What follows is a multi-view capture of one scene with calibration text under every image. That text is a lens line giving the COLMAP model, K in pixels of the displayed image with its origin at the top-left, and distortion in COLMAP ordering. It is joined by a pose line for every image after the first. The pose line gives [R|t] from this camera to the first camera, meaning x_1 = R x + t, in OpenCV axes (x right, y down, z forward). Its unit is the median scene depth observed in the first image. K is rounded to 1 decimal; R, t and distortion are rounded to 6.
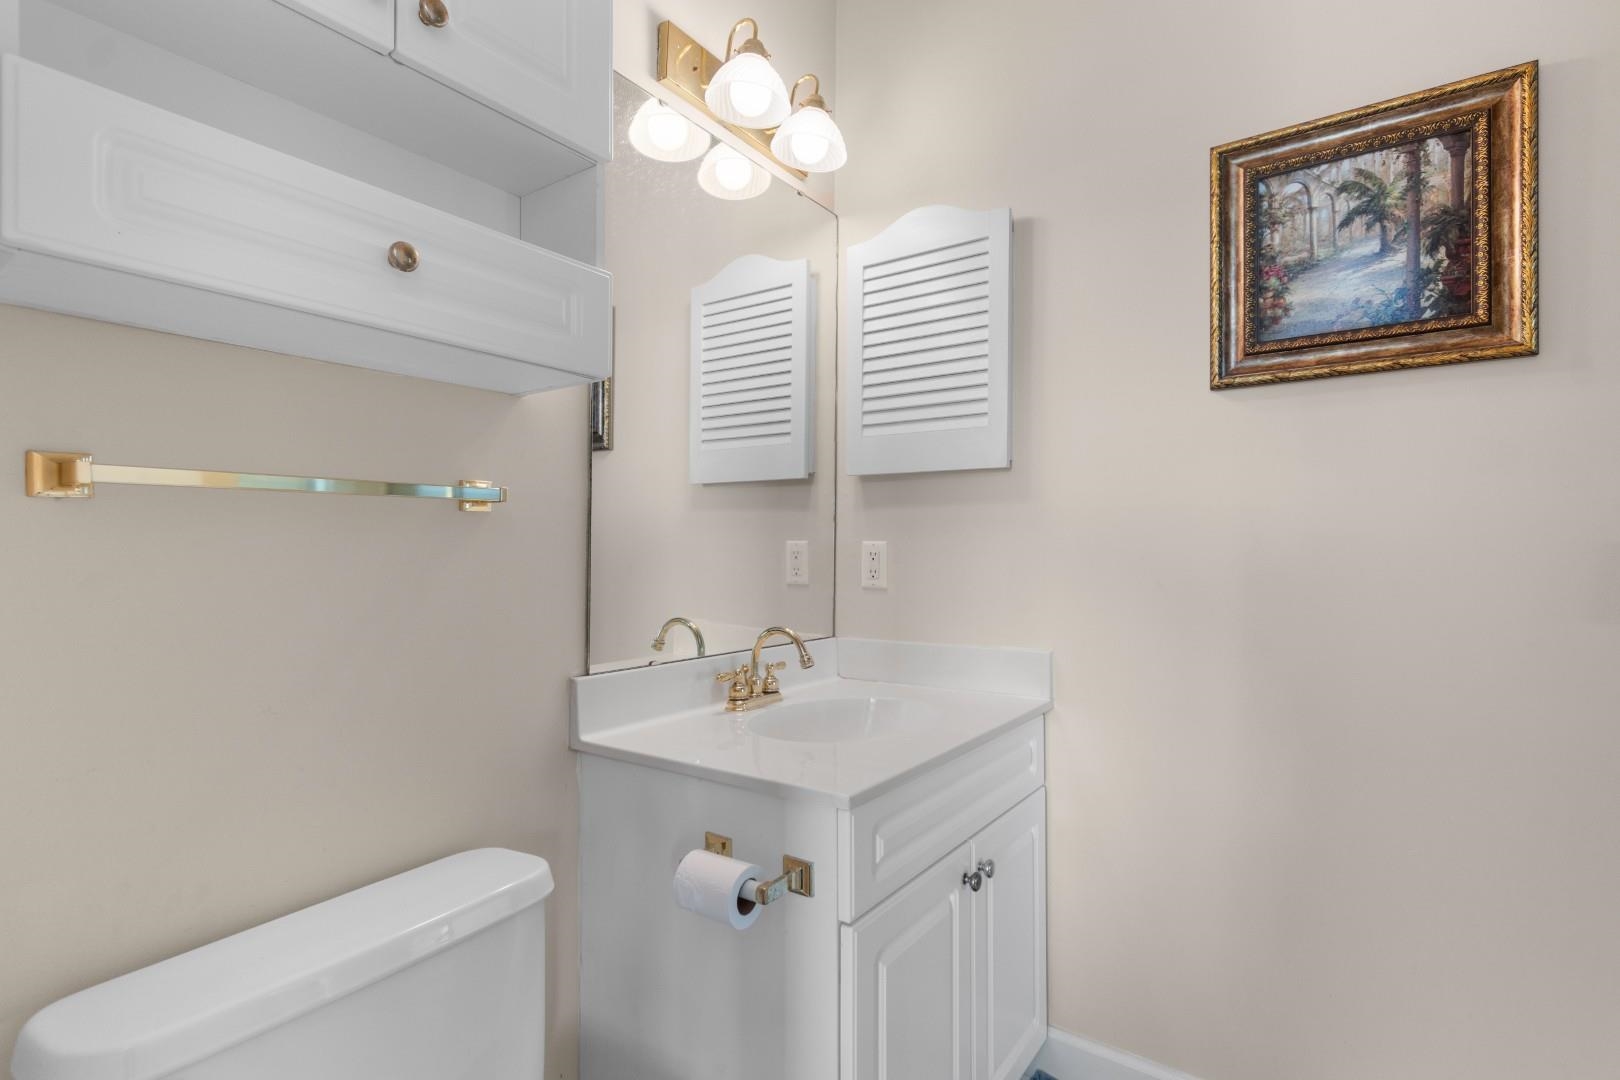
lens RADIAL K [[764.5, 0, 810.0], [0, 764.5, 540.0], [0, 0, 1]] dist [0.001245, 0.000329]
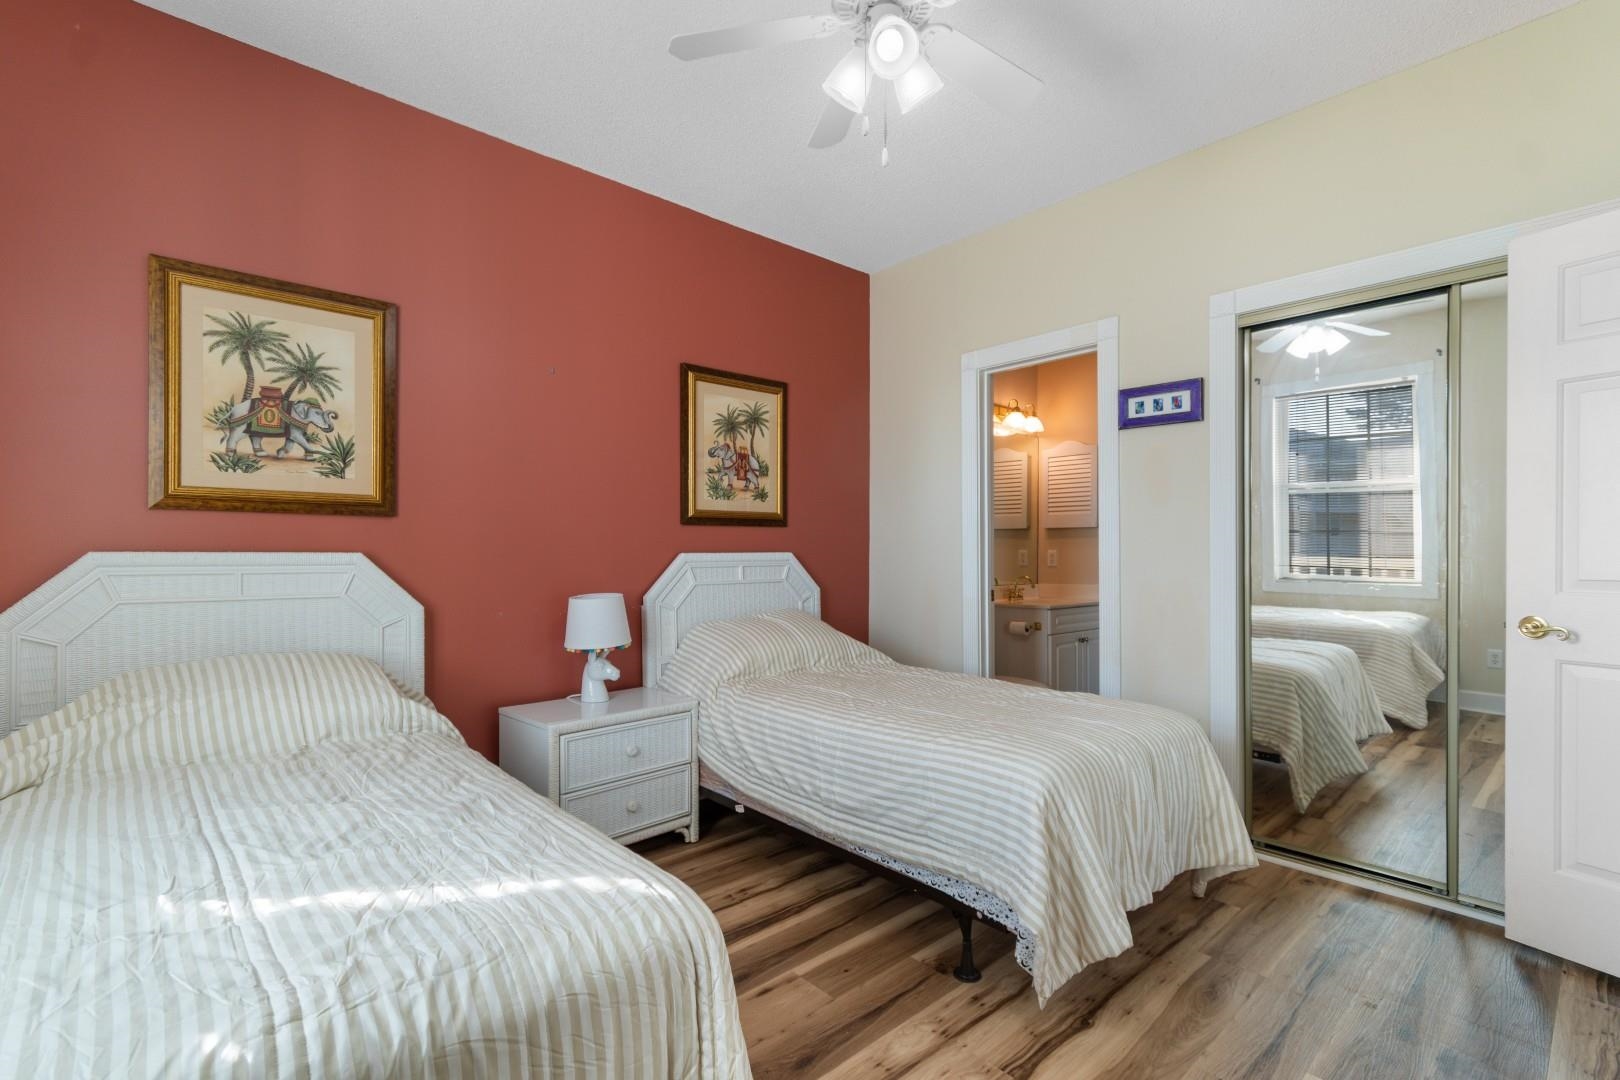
lens RADIAL K [[741.2, 0, 806.7], [0, 741.2, 546.4], [0, 0, 1]] dist [0.002408, 0.000332]
pose [[0.977093, -0.004088, -0.212774, -0.320982], [0.004693, 0.999986, 0.002337, -0.032708], [0.212762, -0.003282, 0.977099, -2.745766]]
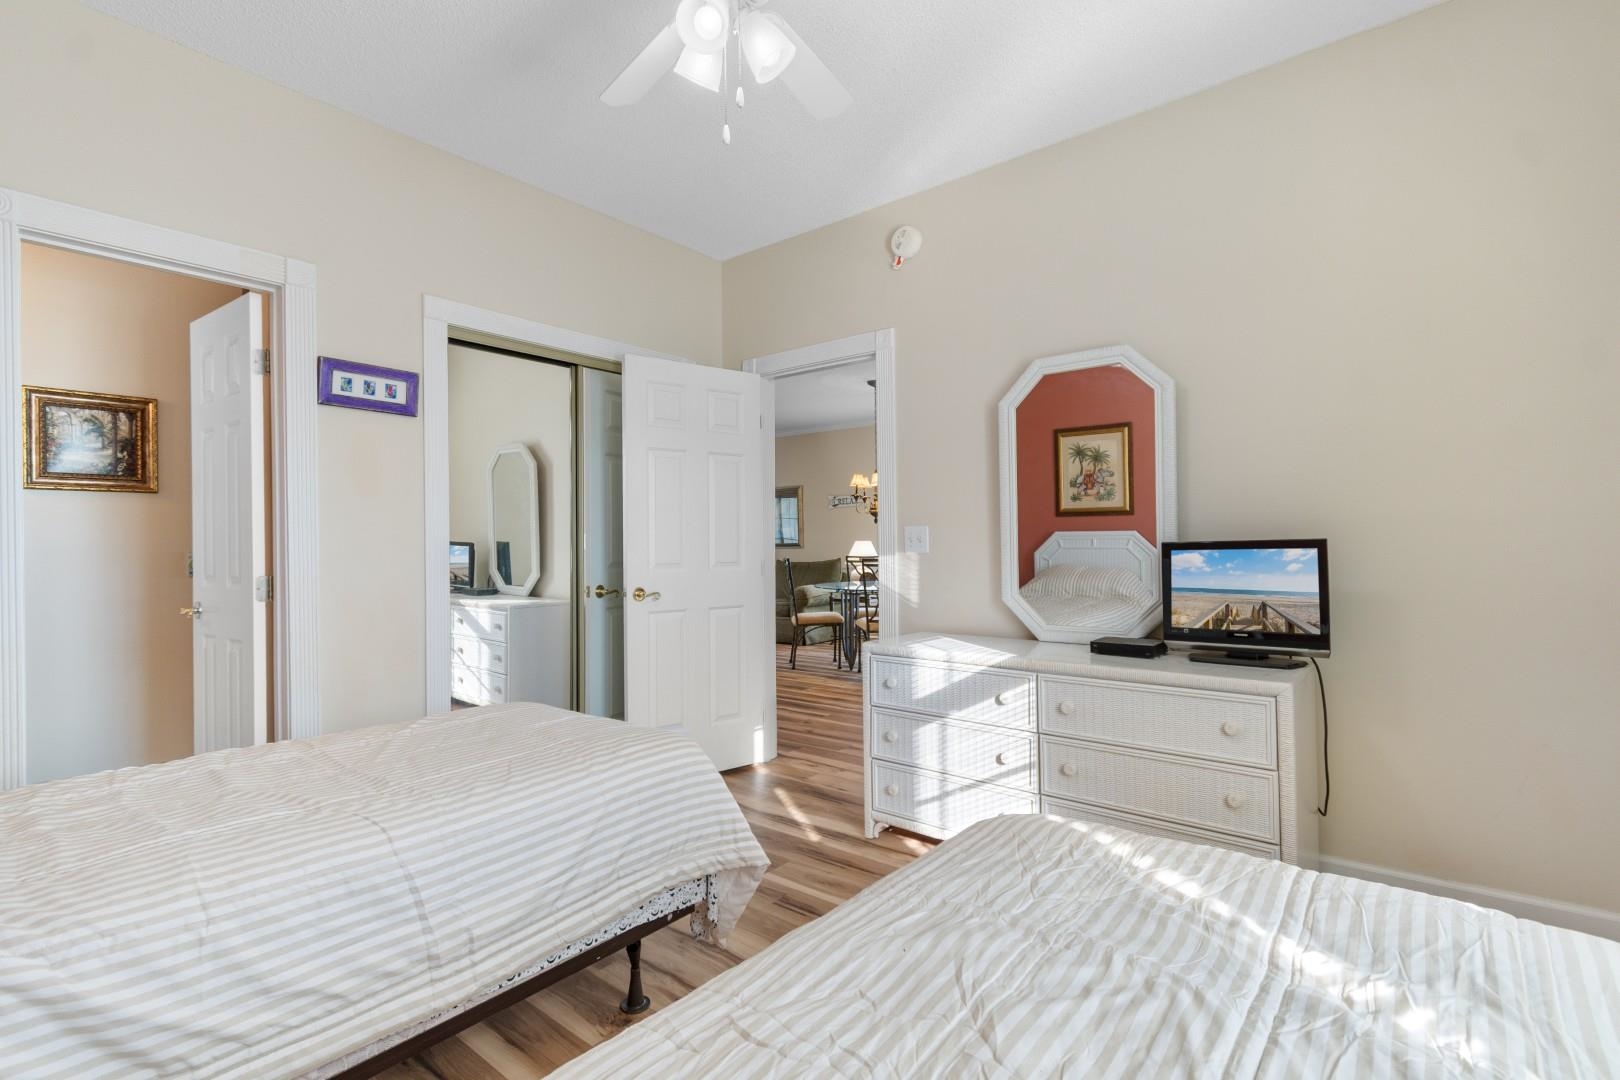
lens RADIAL K [[717.0, 0, 812.7], [0, 717.0, 542.0], [0, 0, 1]] dist [0.001796, -0.001294]
pose [[0.071012, -0.001353, 0.997475, -1.599470], [0.003013, 0.999995, 0.001142, -0.029590], [-0.997471, 0.002924, 0.071016, -1.683680]]
